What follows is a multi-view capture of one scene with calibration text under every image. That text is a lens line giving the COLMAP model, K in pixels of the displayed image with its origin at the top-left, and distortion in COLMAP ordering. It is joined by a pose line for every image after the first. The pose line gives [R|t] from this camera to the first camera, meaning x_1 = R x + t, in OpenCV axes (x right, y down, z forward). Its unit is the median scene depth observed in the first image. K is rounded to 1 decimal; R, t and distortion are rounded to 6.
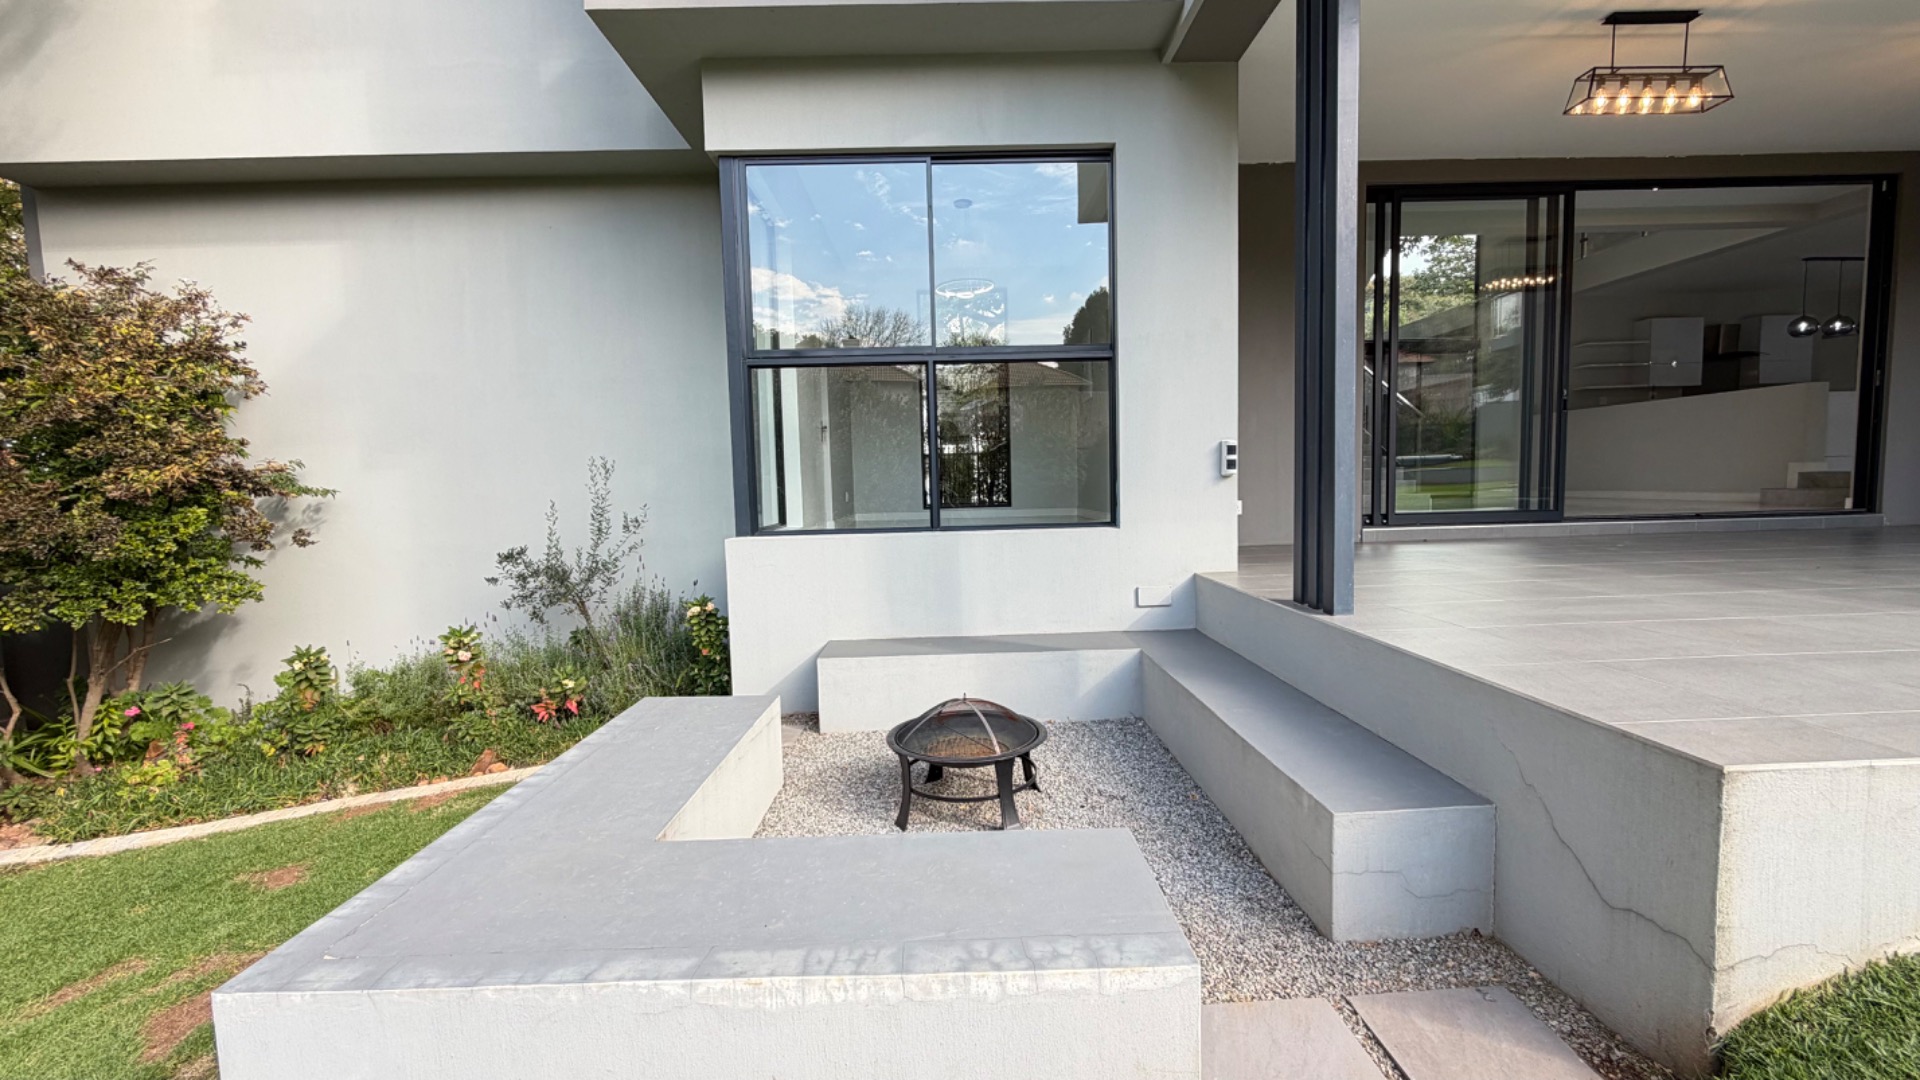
lens RADIAL K [[766.4, 0, 957.7], [0, 766.4, 539.8], [0, 0, 1]] dist [-0.001932, 0.000168]
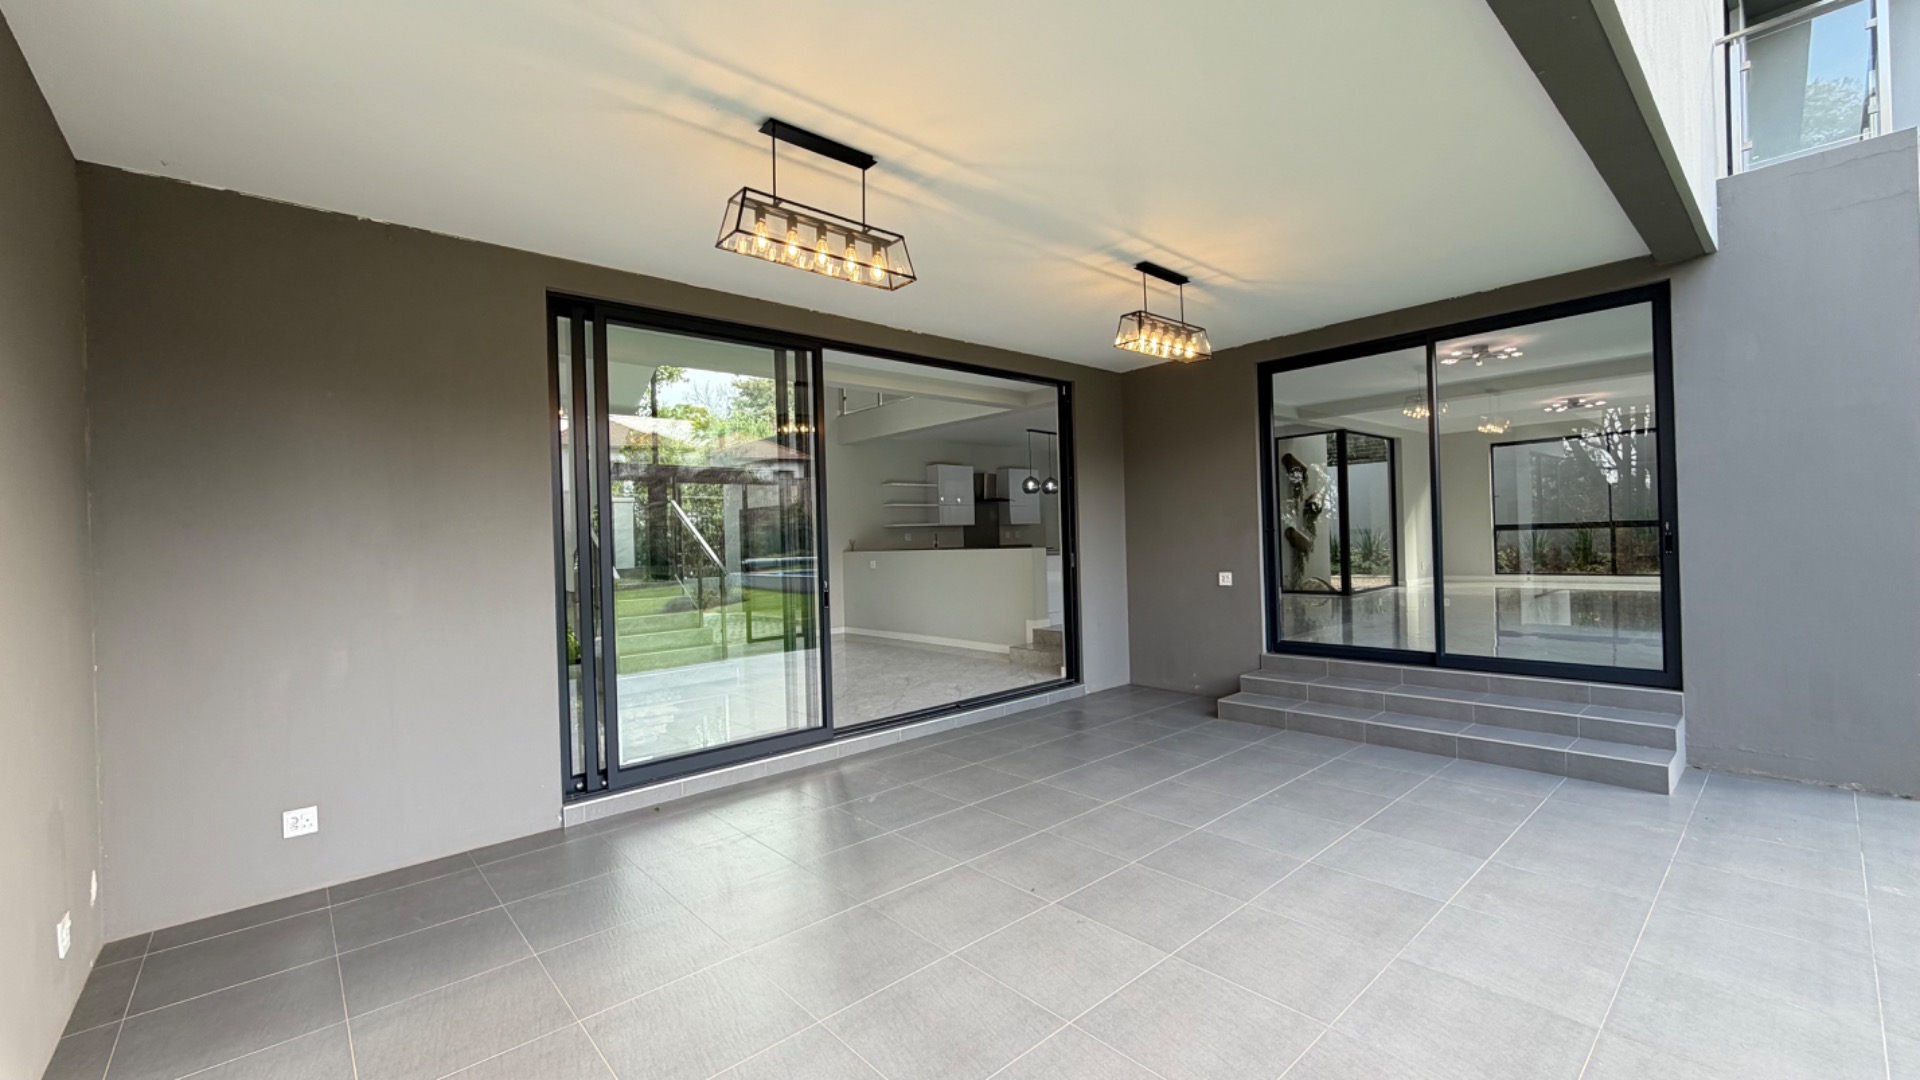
lens RADIAL K [[766.4, 0, 968.2], [0, 766.4, 536.4], [0, 0, 1]] dist [-0.001932, 0.000168]
pose [[0.747543, 0.005028, 0.664194, 0.359153], [0.061087, 0.995213, -0.076286, -0.171978], [-0.661398, 0.097601, 0.743657, 0.276221]]
